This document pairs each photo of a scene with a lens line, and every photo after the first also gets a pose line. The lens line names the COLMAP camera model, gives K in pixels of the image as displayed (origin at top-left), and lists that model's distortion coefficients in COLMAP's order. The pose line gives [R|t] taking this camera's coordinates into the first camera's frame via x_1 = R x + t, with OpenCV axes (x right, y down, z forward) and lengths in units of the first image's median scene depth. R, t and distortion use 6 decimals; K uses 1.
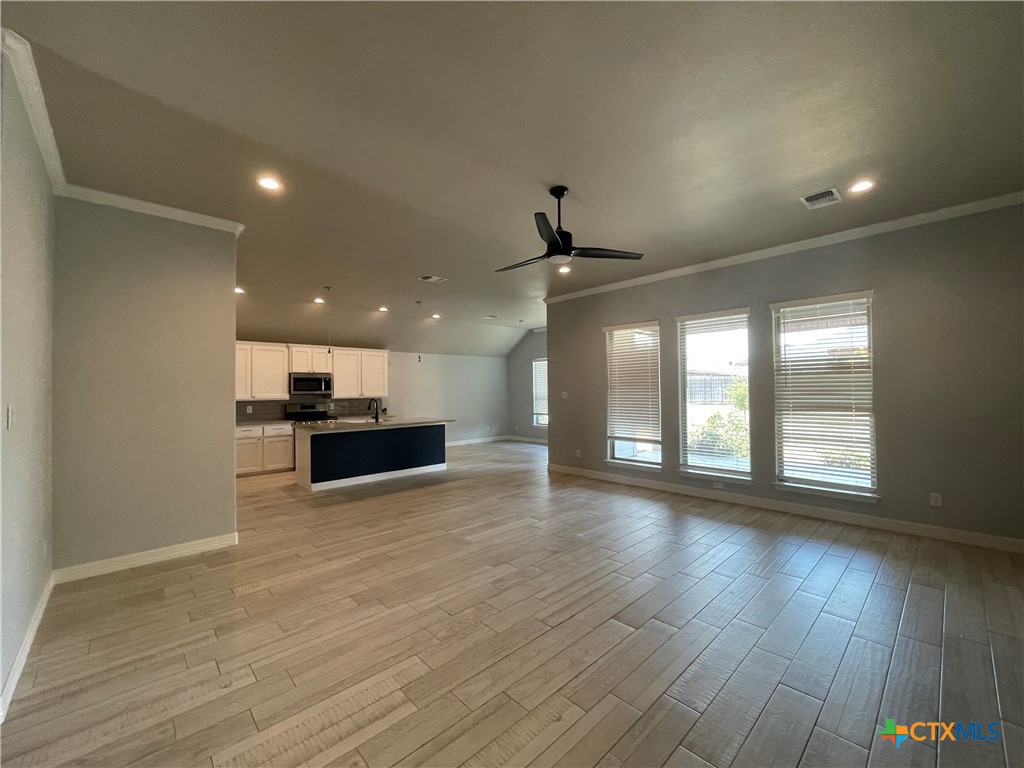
lens RADIAL K [[412.7, 0, 512.4], [0, 412.7, 385.7], [0, 0, 1]] dist [-0.002213, -0.000312]
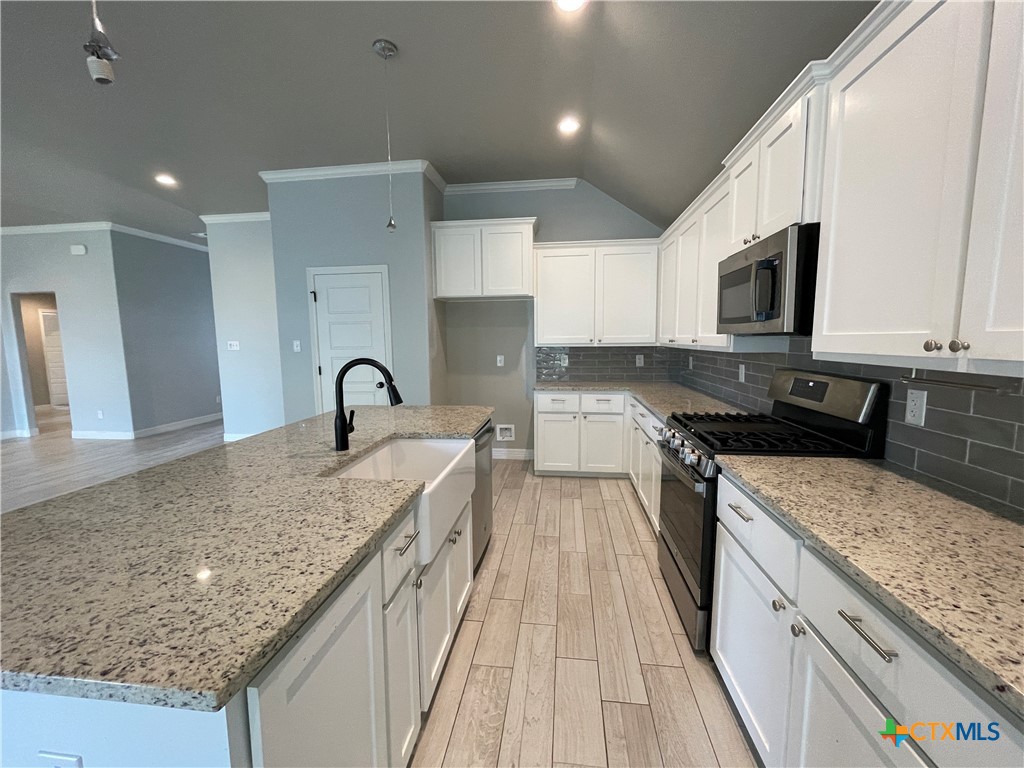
lens RADIAL K [[412.7, 0, 512.4], [0, 412.7, 385.7], [0, 0, 1]] dist [-0.002213, -0.000312]
pose [[-0.771241, 0.085761, -0.630740, -0.300608], [0.023198, 0.994011, 0.106790, 0.028632], [0.636120, 0.067729, -0.768611, 1.500023]]
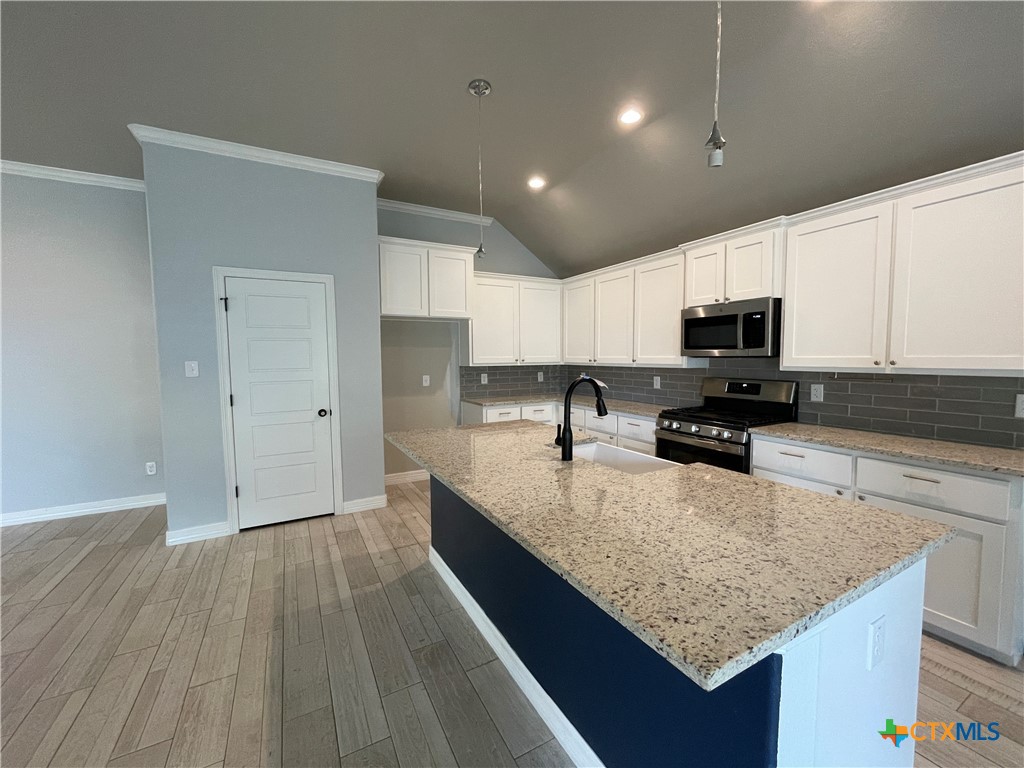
lens RADIAL K [[412.7, 0, 512.4], [0, 412.7, 385.7], [0, 0, 1]] dist [-0.002213, -0.000312]
pose [[-0.252008, 0.078571, -0.964530, -0.058754], [0.021940, 0.996906, 0.075476, 0.018366], [0.967476, -0.002142, -0.252952, 1.229818]]
